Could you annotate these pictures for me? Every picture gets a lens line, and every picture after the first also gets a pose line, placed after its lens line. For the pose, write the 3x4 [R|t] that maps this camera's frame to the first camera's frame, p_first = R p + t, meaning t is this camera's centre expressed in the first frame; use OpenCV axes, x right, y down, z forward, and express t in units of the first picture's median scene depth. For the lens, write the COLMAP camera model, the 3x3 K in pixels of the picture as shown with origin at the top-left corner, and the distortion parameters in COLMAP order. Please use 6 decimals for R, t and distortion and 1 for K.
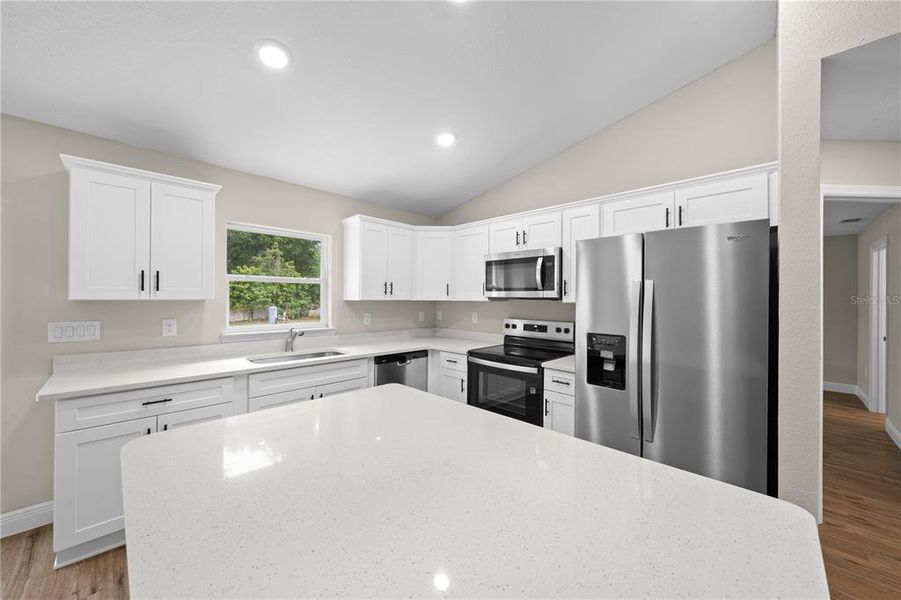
lens RADIAL K [[333.2, 0, 451.1], [0, 333.2, 297.7], [0, 0, 1]] dist [-0.014259, -0.000321]
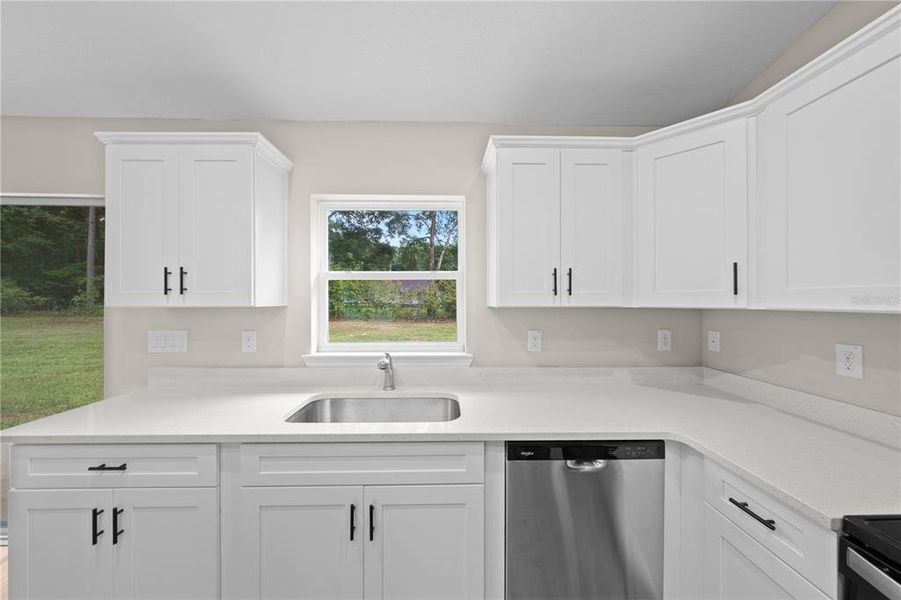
lens RADIAL K [[311.3, 0, 452.7], [0, 311.3, 299.7], [0, 0, 1]] dist [-0.002880, 0.000624]
pose [[0.718209, -0.007990, -0.695781, 0.004576], [0.005569, 0.999968, -0.005735, -0.001545], [0.695805, 0.000245, 0.718231, 0.599822]]
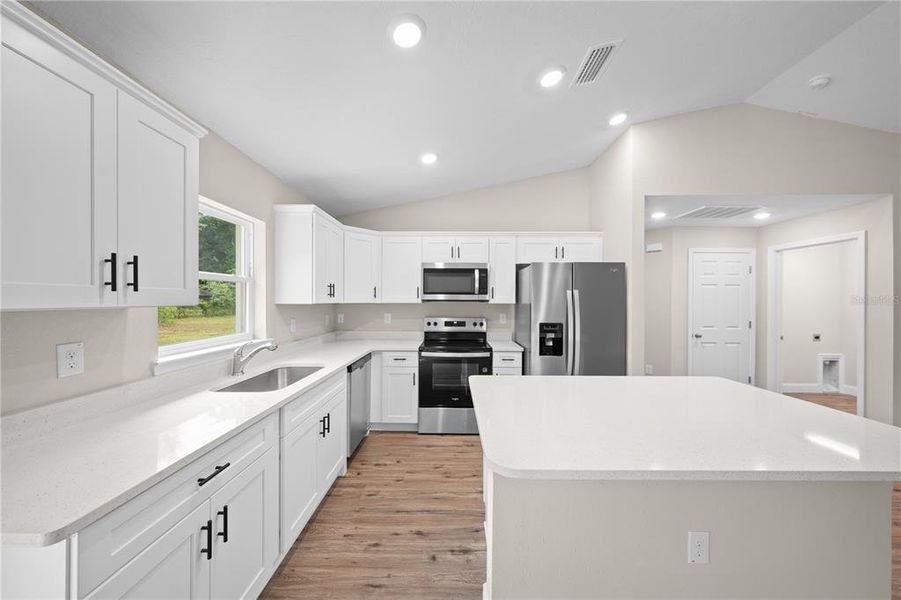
lens RADIAL K [[311.3, 0, 452.6], [0, 311.3, 301.0], [0, 0, 1]] dist [-0.002880, 0.000624]
pose [[0.713671, -0.006377, 0.700452, -0.569621], [0.000727, 0.999965, 0.008363, -0.005668], [-0.700481, -0.005459, 0.713650, 0.160567]]
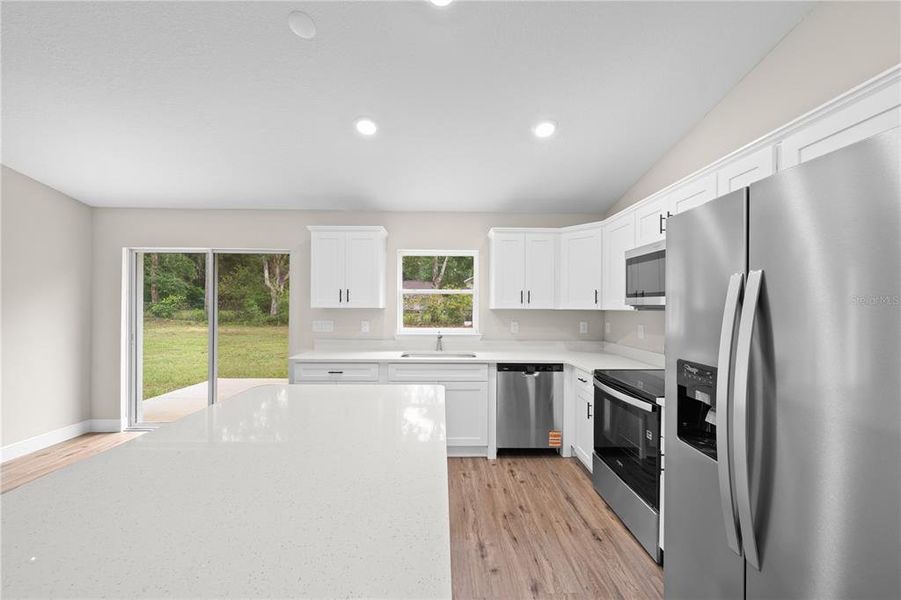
lens RADIAL K [[333.2, 0, 444.1], [0, 333.2, 306.4], [0, 0, 1]] dist [-0.014259, -0.000321]
pose [[0.700438, -0.002650, -0.713708, 0.355972], [0.000493, 0.999995, -0.003229, 0.003250], [0.713713, 0.001910, 0.700436, 0.145517]]
